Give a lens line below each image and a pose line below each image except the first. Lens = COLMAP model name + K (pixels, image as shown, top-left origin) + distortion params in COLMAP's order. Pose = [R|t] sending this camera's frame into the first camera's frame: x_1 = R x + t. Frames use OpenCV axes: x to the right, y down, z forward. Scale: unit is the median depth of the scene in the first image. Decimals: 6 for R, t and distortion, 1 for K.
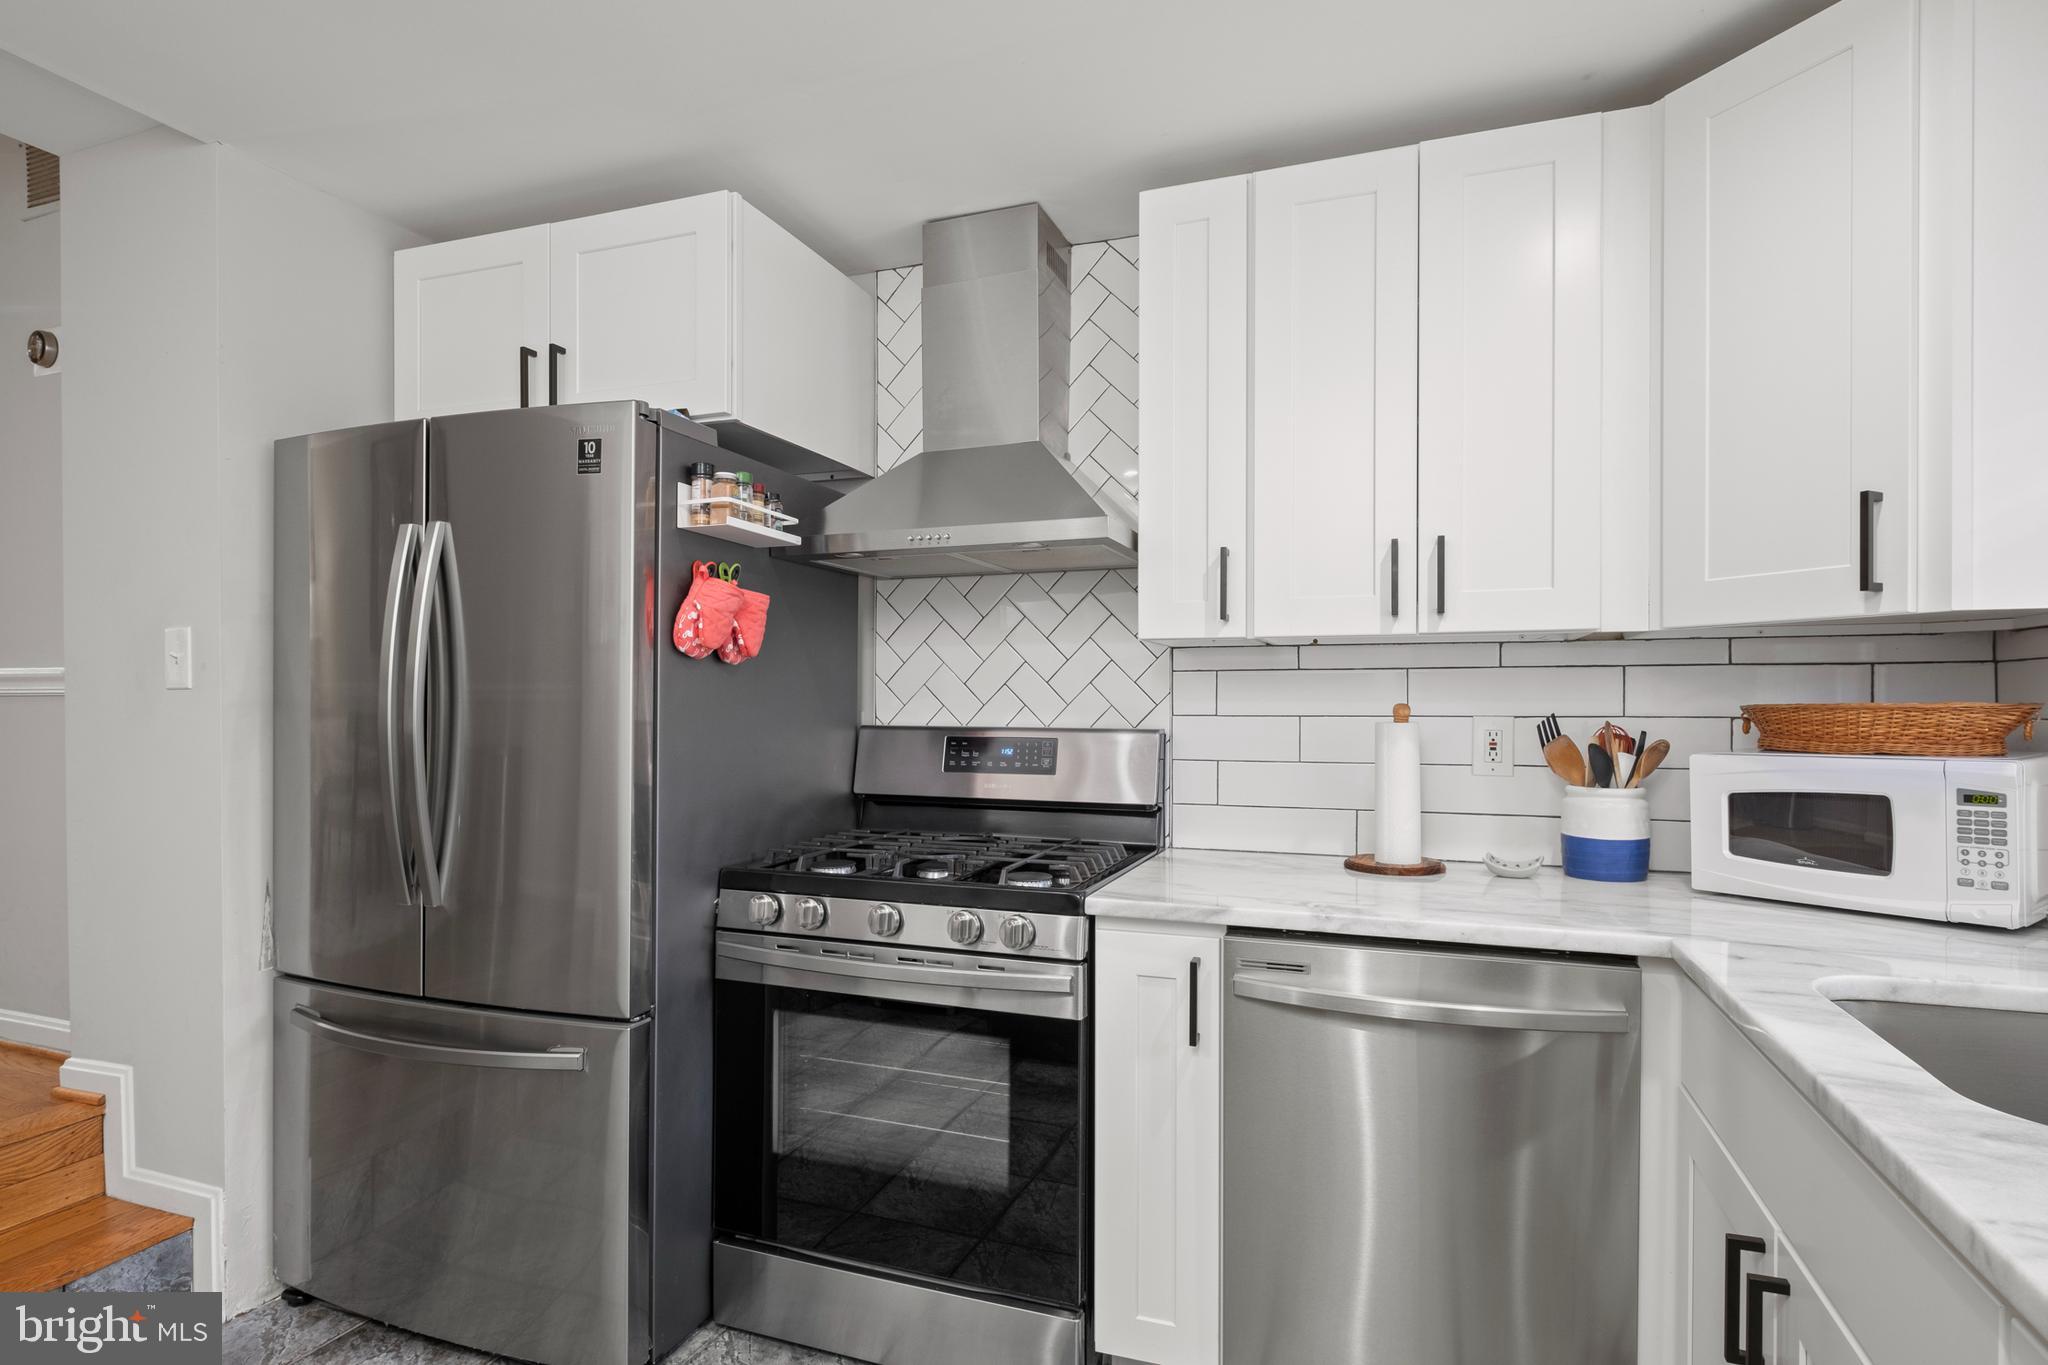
lens RADIAL K [[1035.9, 0, 1027.9], [0, 1035.9, 695.0], [0, 0, 1]] dist [0.002321, -0.006068]
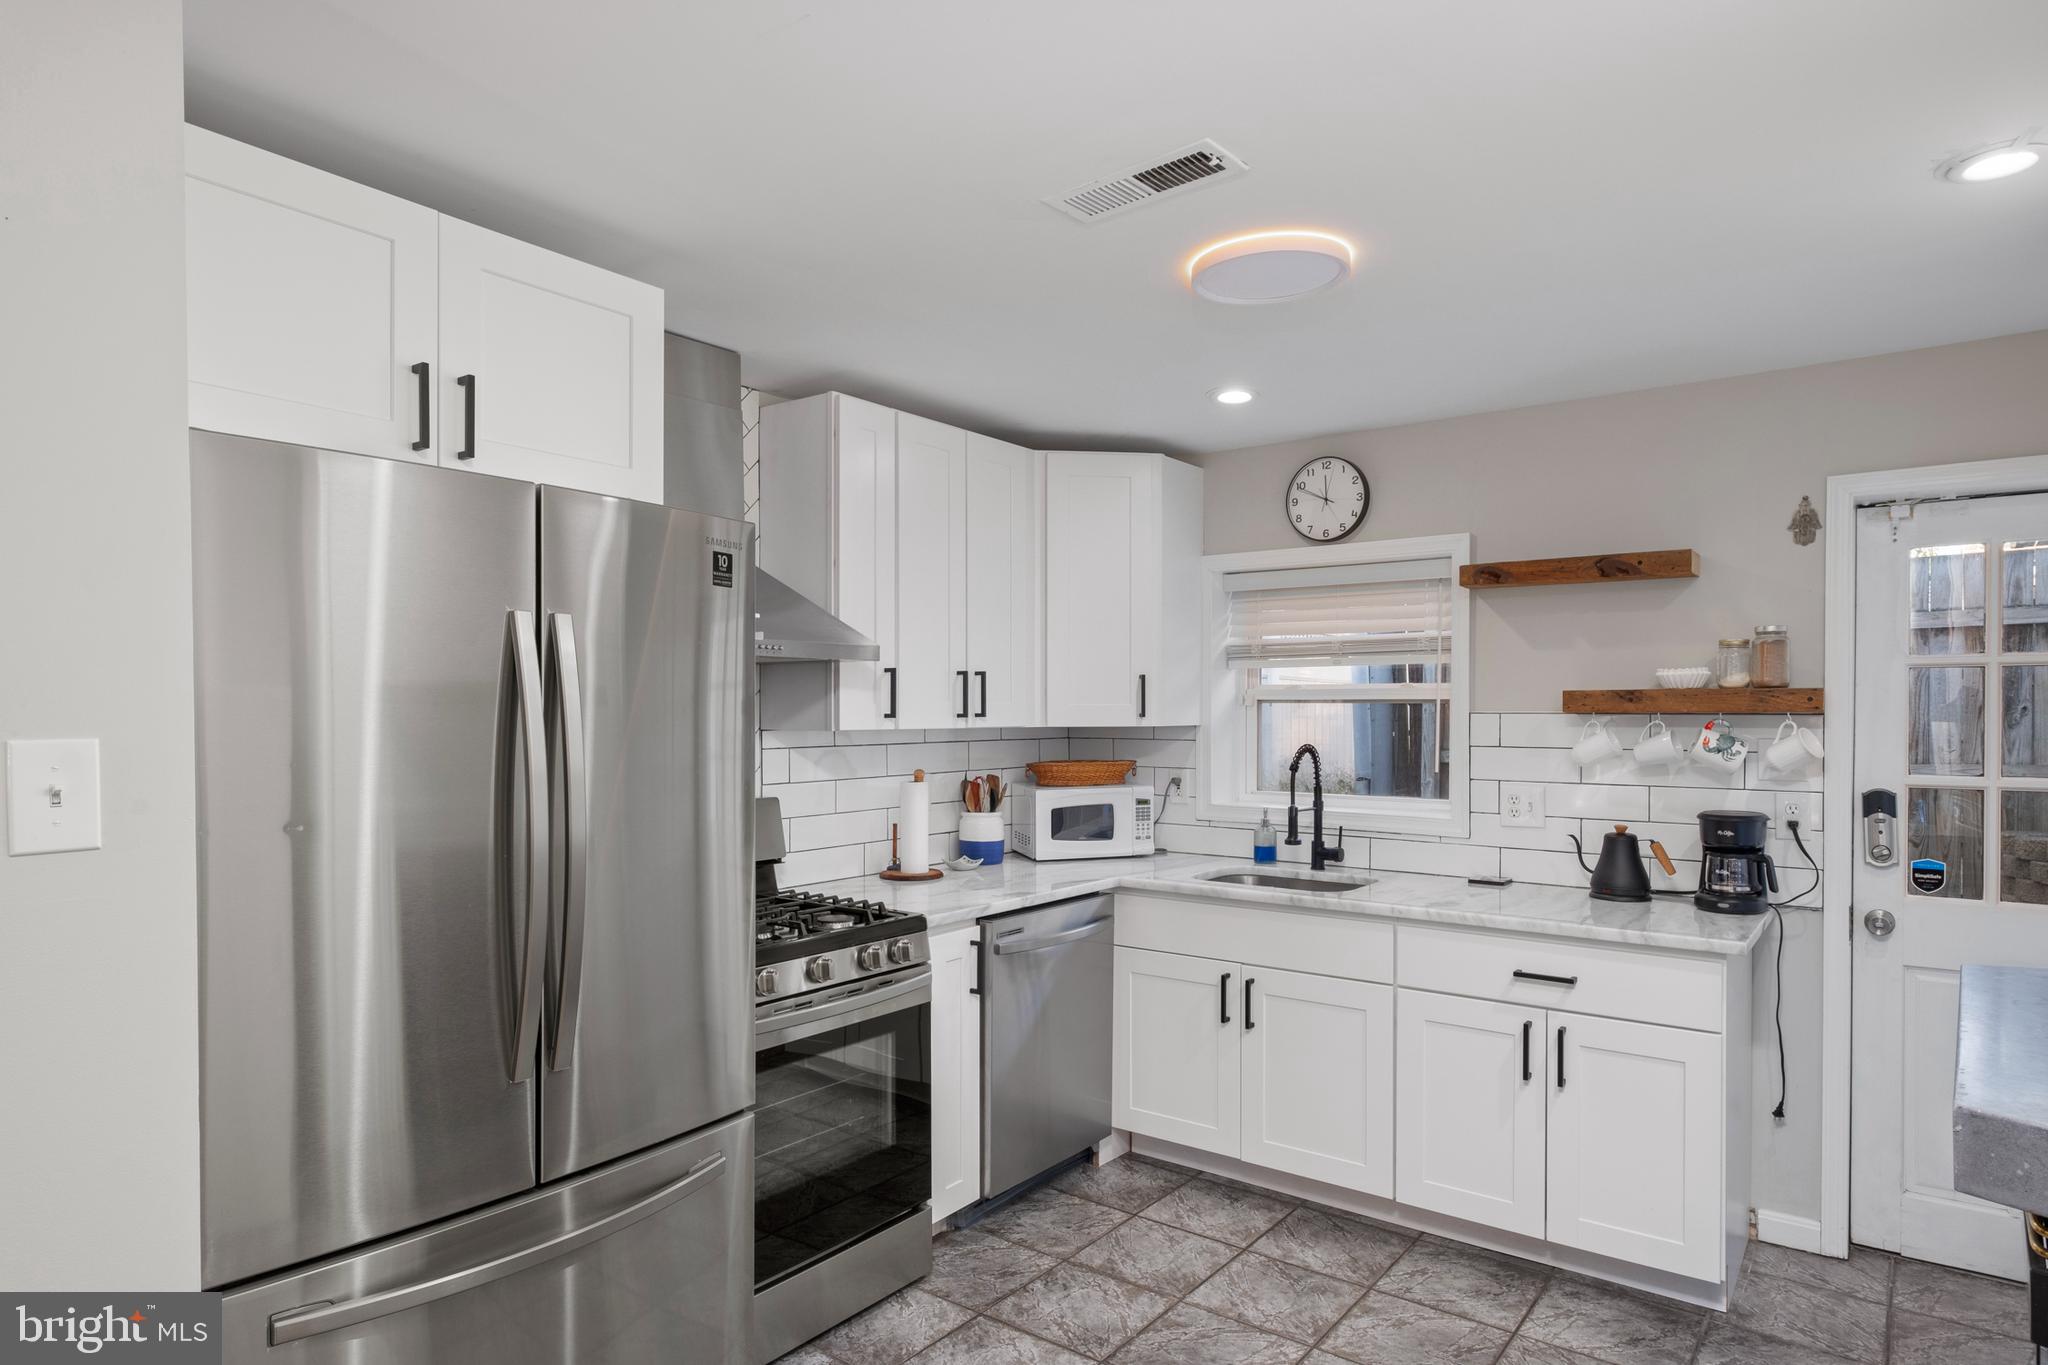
lens RADIAL K [[1176.7, 0, 1032.8], [0, 1176.7, 712.7], [0, 0, 1]] dist [-0.002669, -0.004245]
pose [[0.287830, -0.003021, 0.957677, -1.391200], [-0.004863, 0.999978, 0.004616, -0.093355], [-0.957669, -0.005986, 0.287809, 0.361726]]
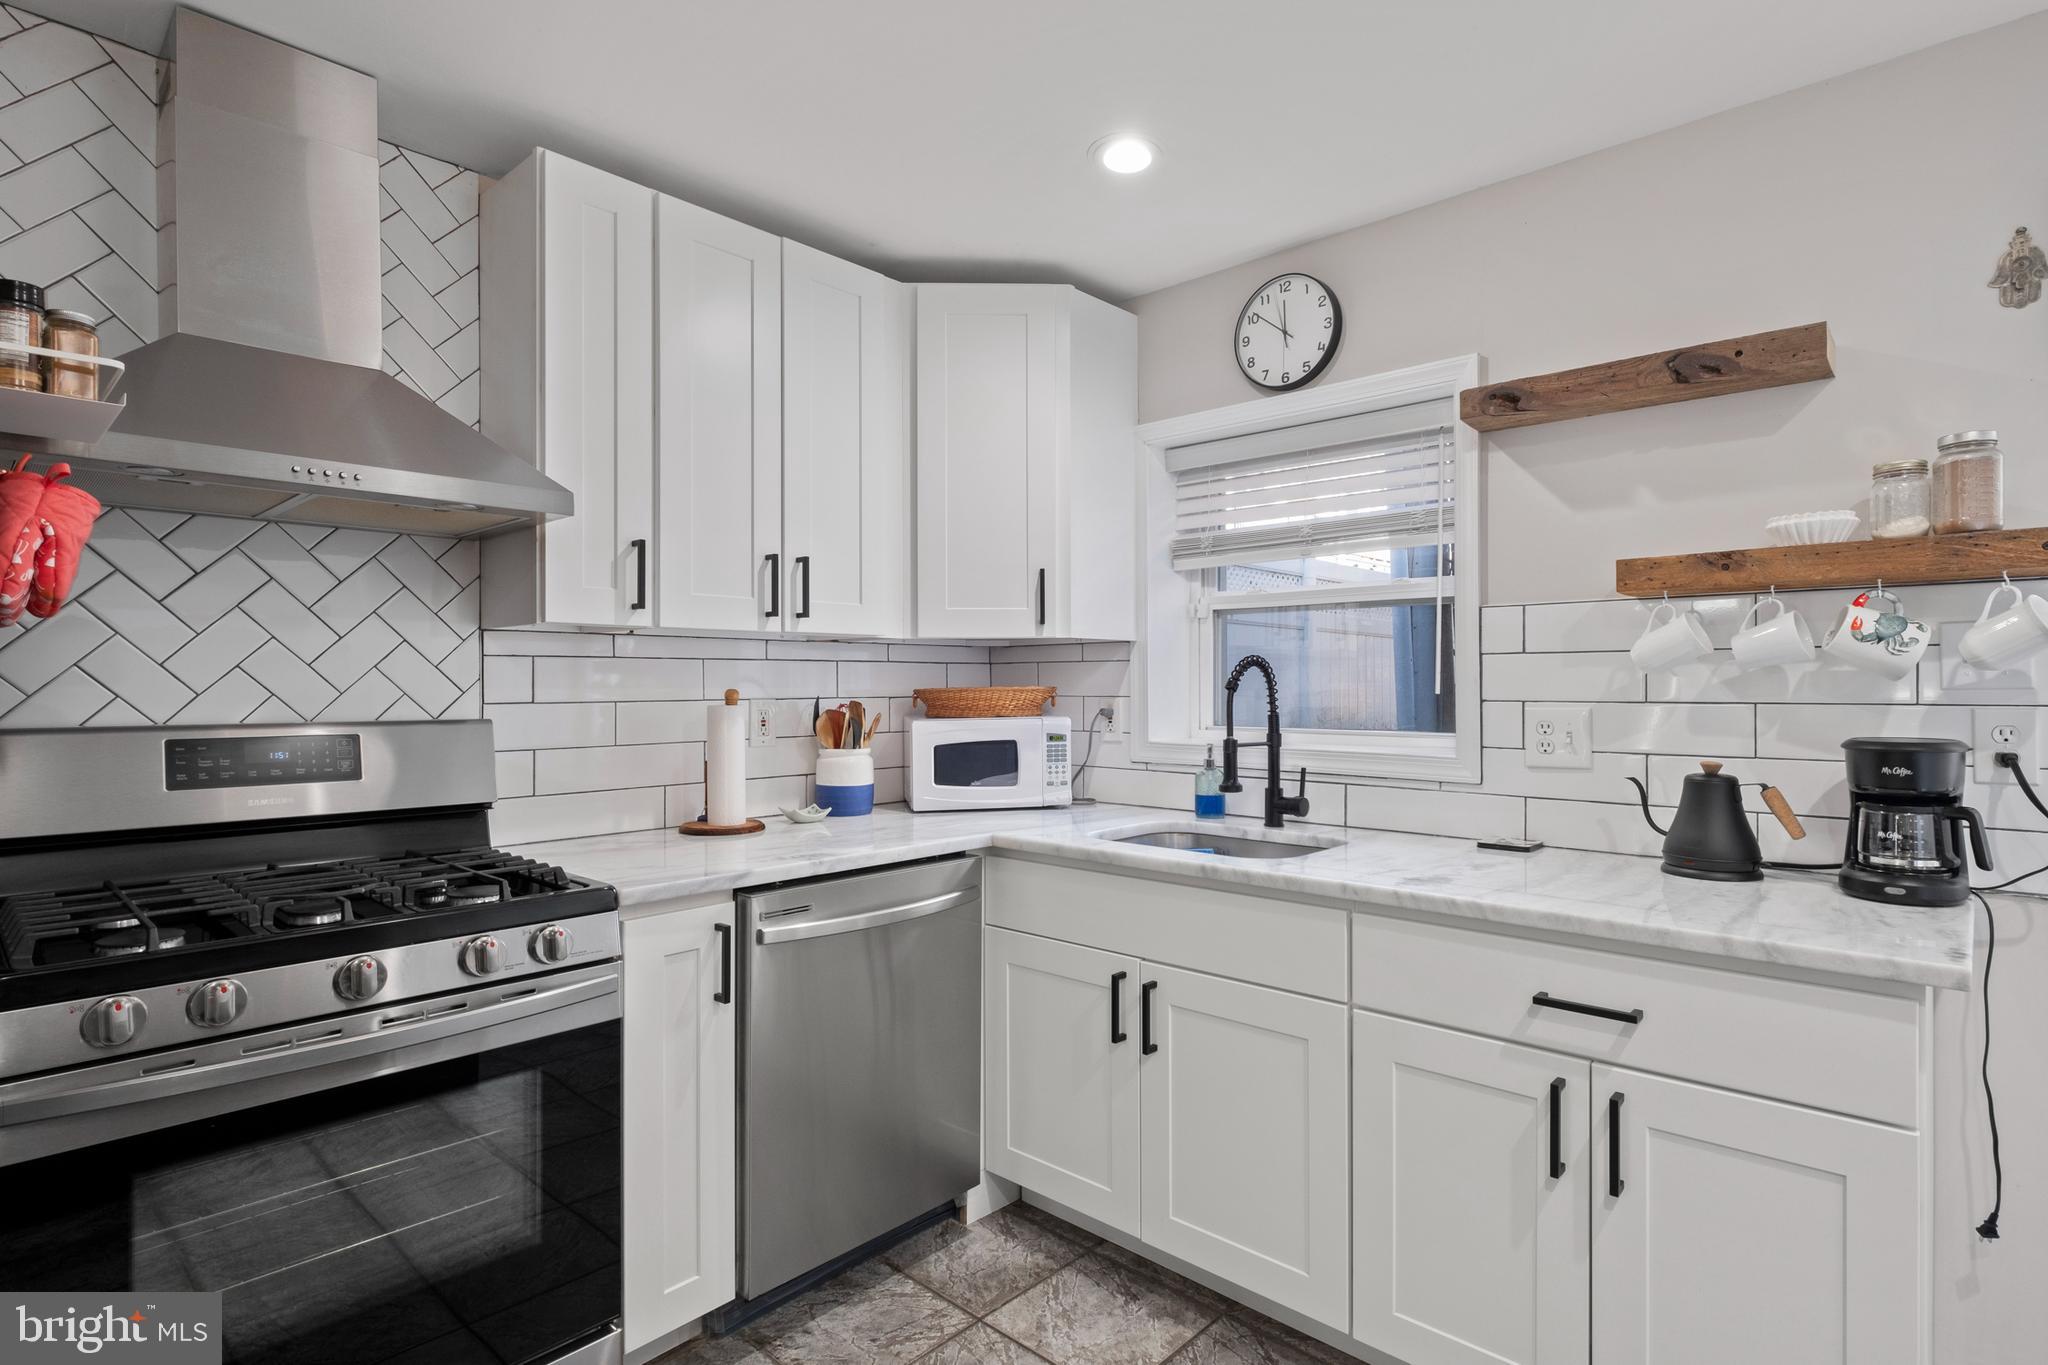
lens RADIAL K [[1035.9, 0, 1037.5], [0, 1035.9, 674.9], [0, 0, 1]] dist [0.002321, -0.006068]
pose [[0.377949, 0.008075, 0.925791, -0.653209], [-0.001616, 0.999966, -0.008062, 0.001294], [-0.925825, 0.001550, 0.377949, 0.252868]]
